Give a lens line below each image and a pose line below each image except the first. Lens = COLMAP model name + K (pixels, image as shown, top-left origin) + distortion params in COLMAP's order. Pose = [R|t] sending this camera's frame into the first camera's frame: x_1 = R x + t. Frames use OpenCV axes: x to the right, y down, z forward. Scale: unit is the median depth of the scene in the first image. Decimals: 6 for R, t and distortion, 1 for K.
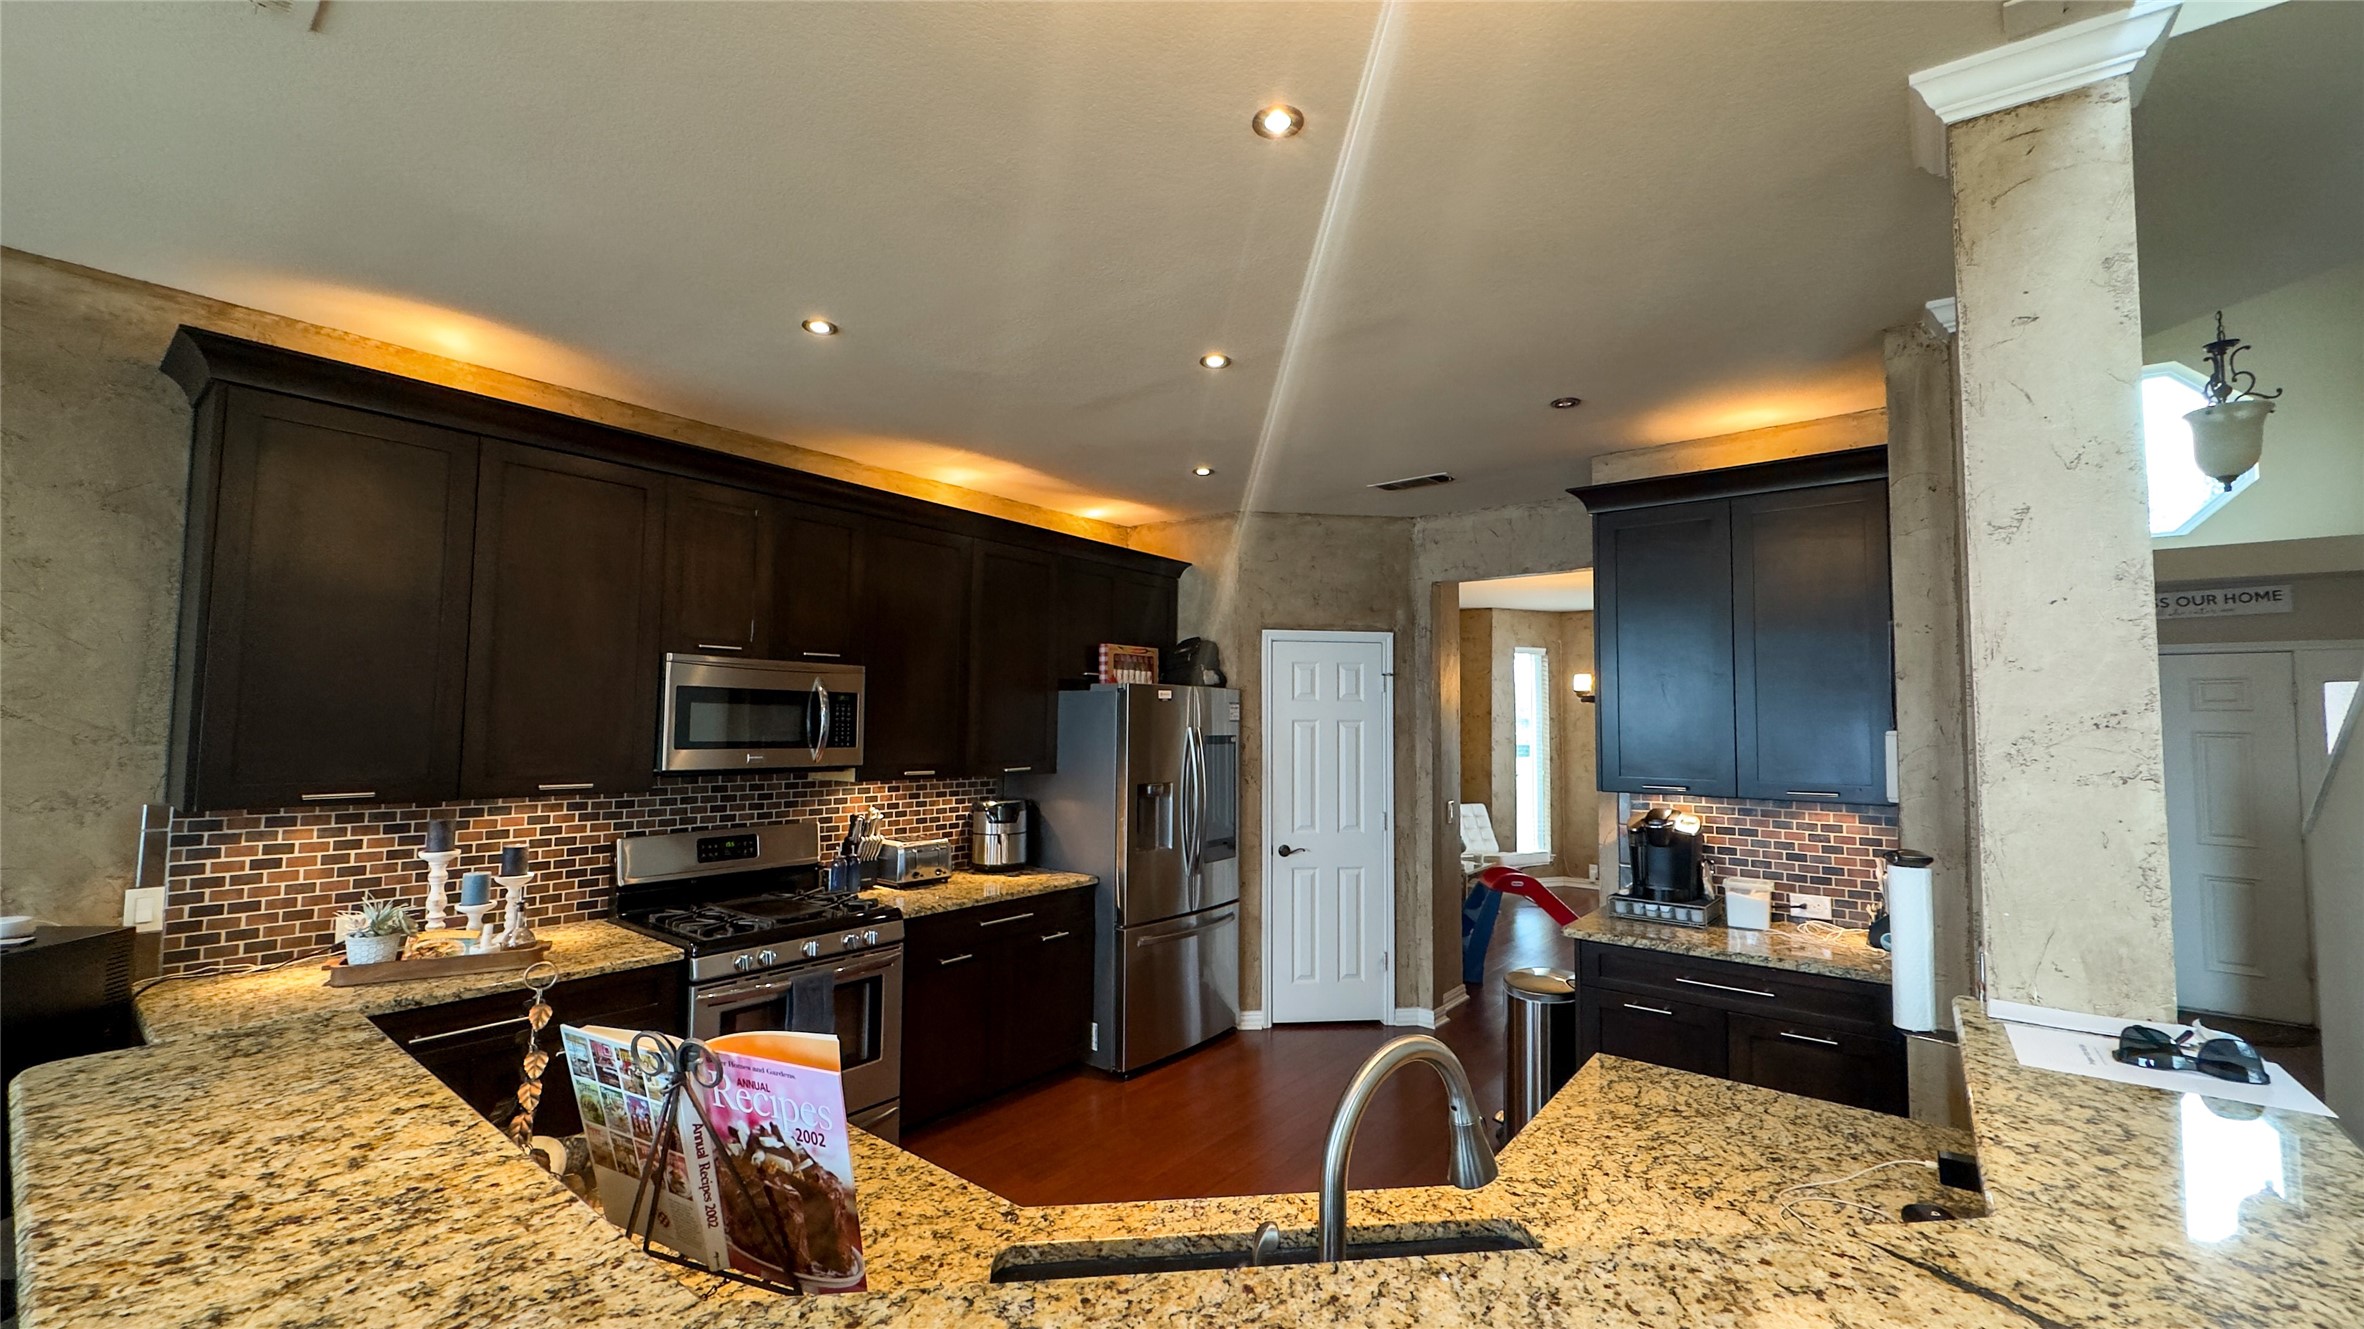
lens RADIAL K [[937.2, 0, 1189.5], [0, 937.2, 668.1], [0, 0, 1]] dist [-0.004702, -0.000029]
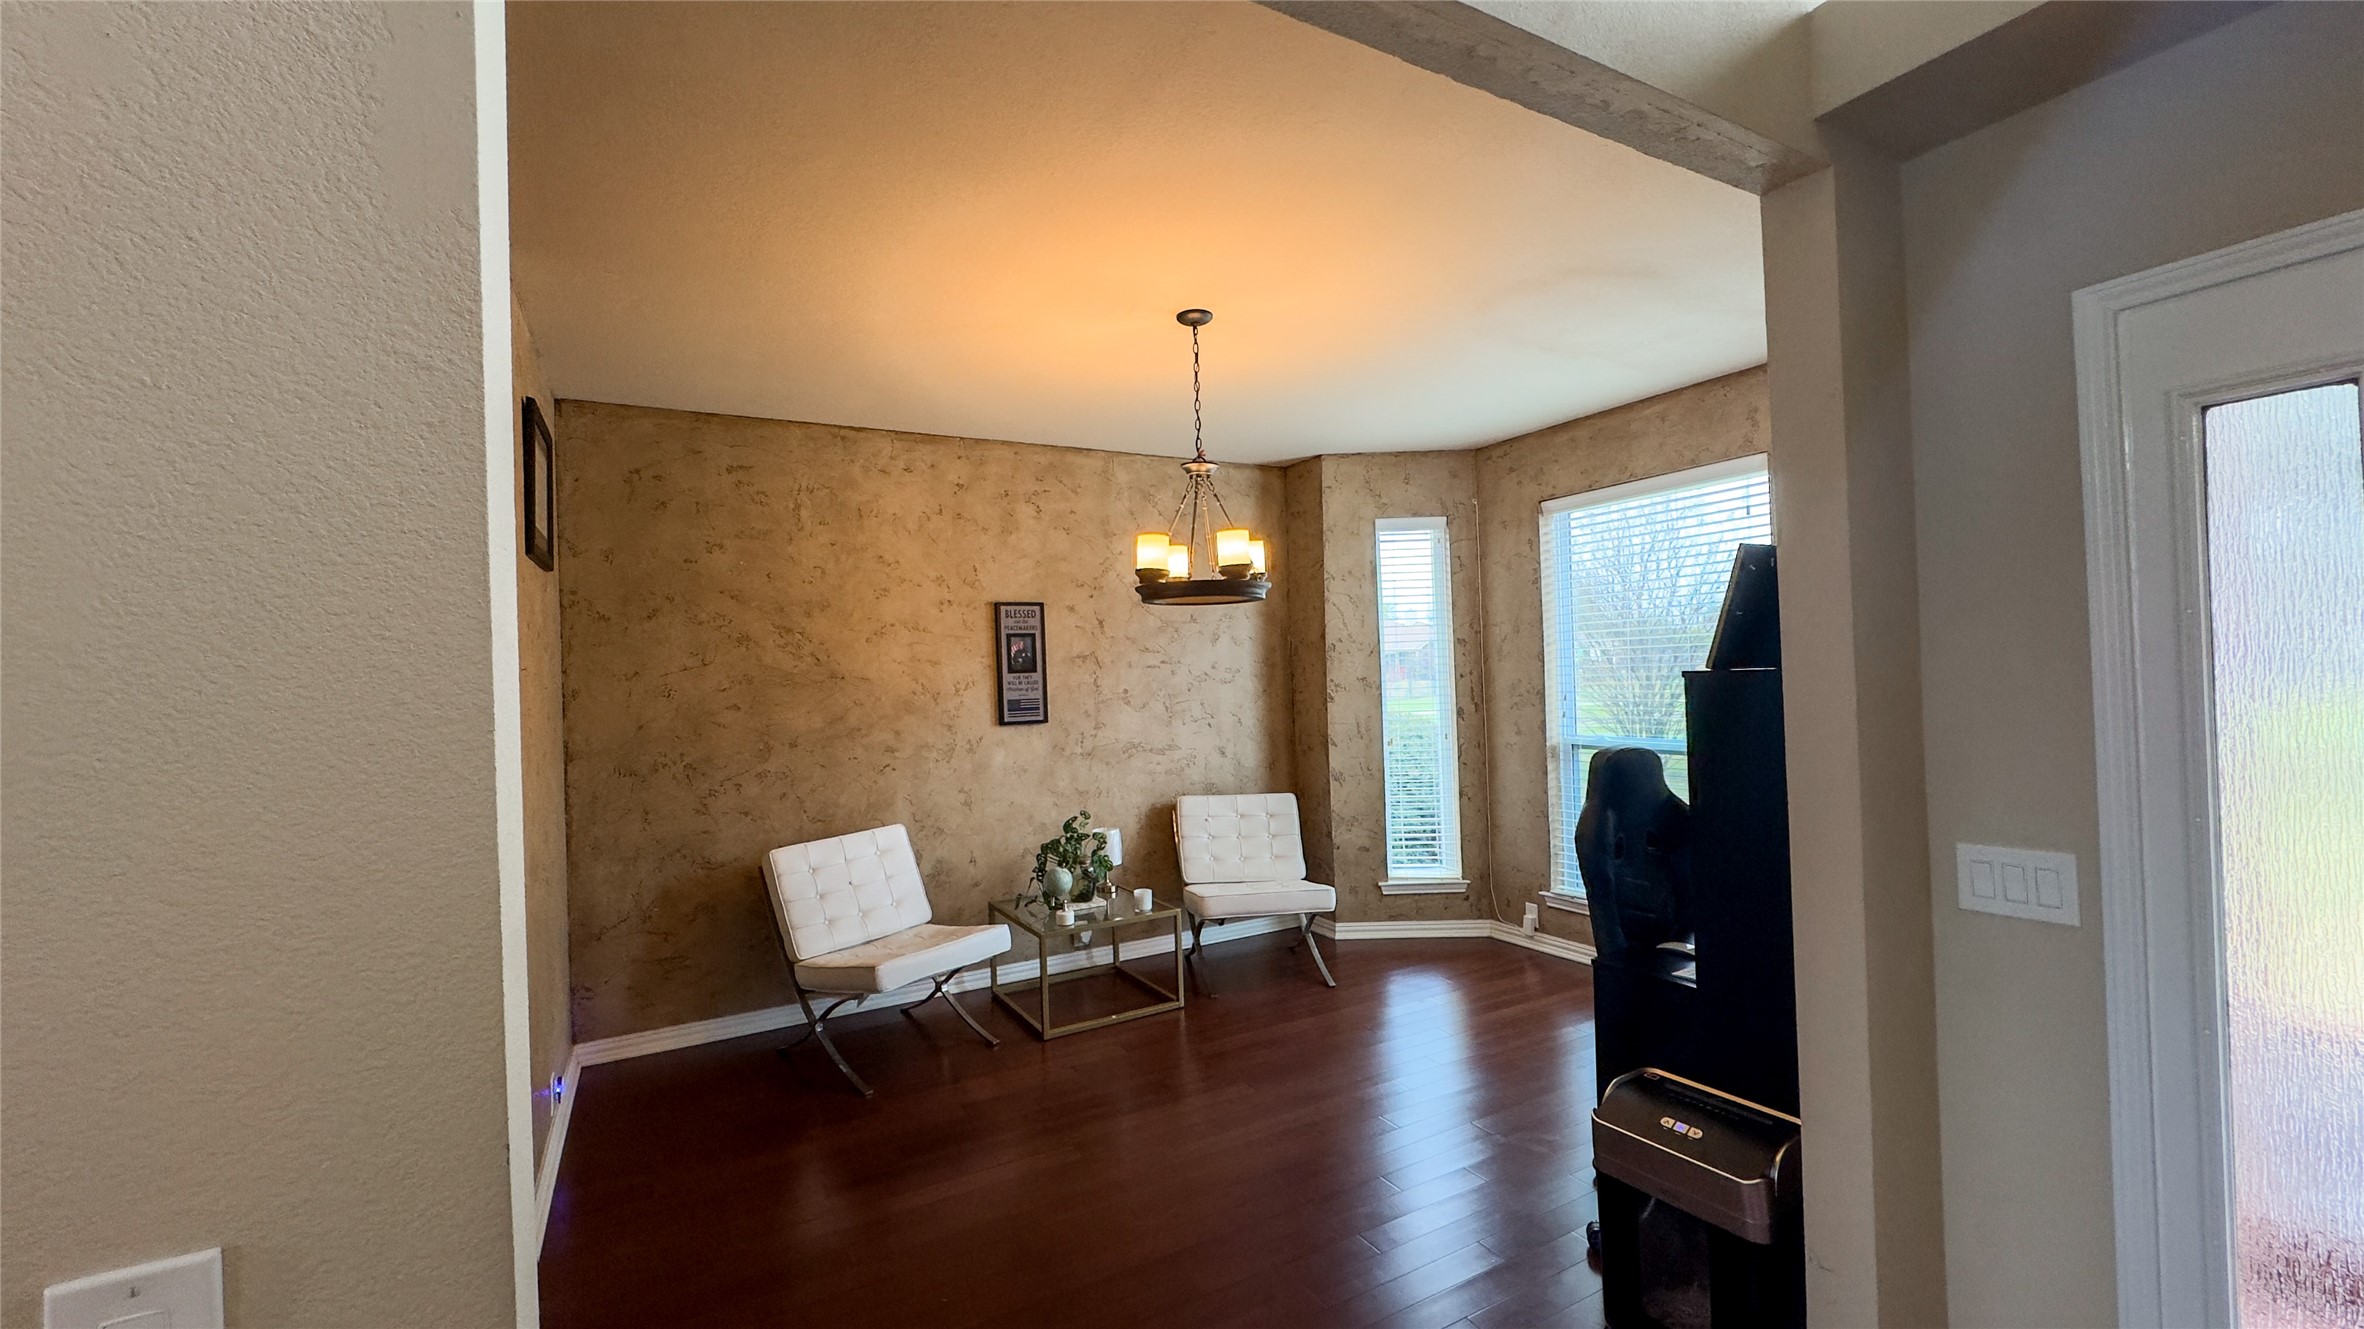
lens RADIAL K [[937.2, 0, 1179.5], [0, 937.2, 664.8], [0, 0, 1]] dist [-0.004702, -0.000029]
pose [[0.921086, -0.044169, -0.386847, 0.911001], [0.063084, 0.997347, 0.036328, 0.075757], [0.384216, -0.057865, 0.921428, 0.844402]]
